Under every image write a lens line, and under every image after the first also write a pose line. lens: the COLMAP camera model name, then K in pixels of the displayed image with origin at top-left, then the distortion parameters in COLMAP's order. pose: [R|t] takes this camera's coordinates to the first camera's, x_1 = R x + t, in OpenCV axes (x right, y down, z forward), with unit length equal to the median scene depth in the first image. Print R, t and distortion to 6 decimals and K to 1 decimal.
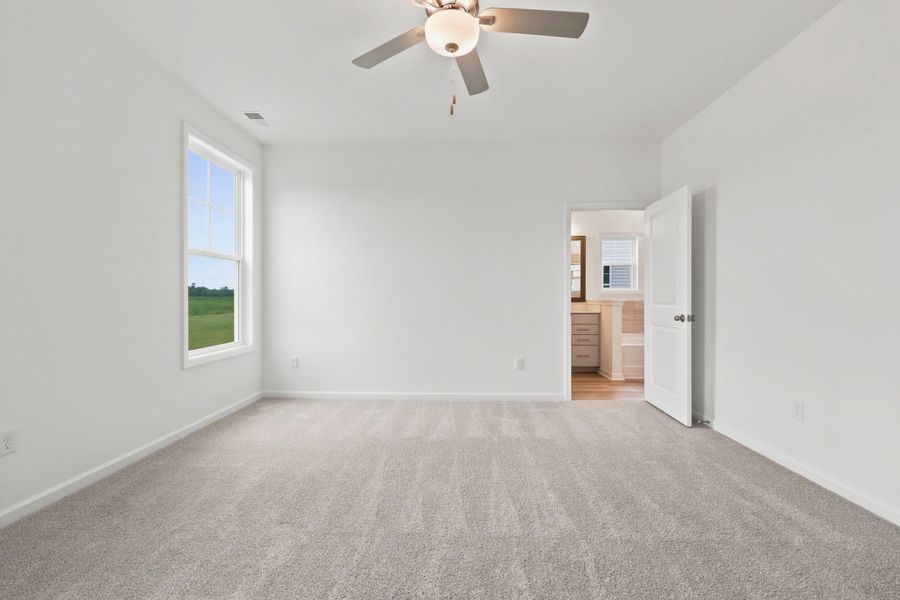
lens RADIAL K [[378.7, 0, 437.1], [0, 378.7, 299.8], [0, 0, 1]] dist [-0.002193, 0.000069]
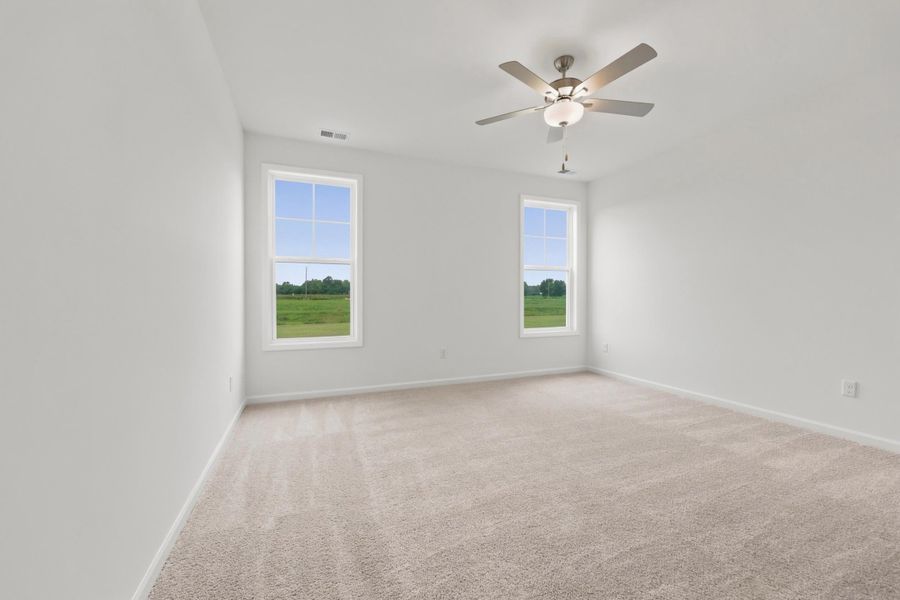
lens RADIAL K [[378.7, 0, 445.3], [0, 378.7, 295.9], [0, 0, 1]] dist [-0.002193, 0.000069]
pose [[0.395522, 0.001789, -0.918455, 0.657593], [-0.006596, 0.999978, -0.000893, -0.002390], [0.918433, 0.006412, 0.395525, 0.008696]]
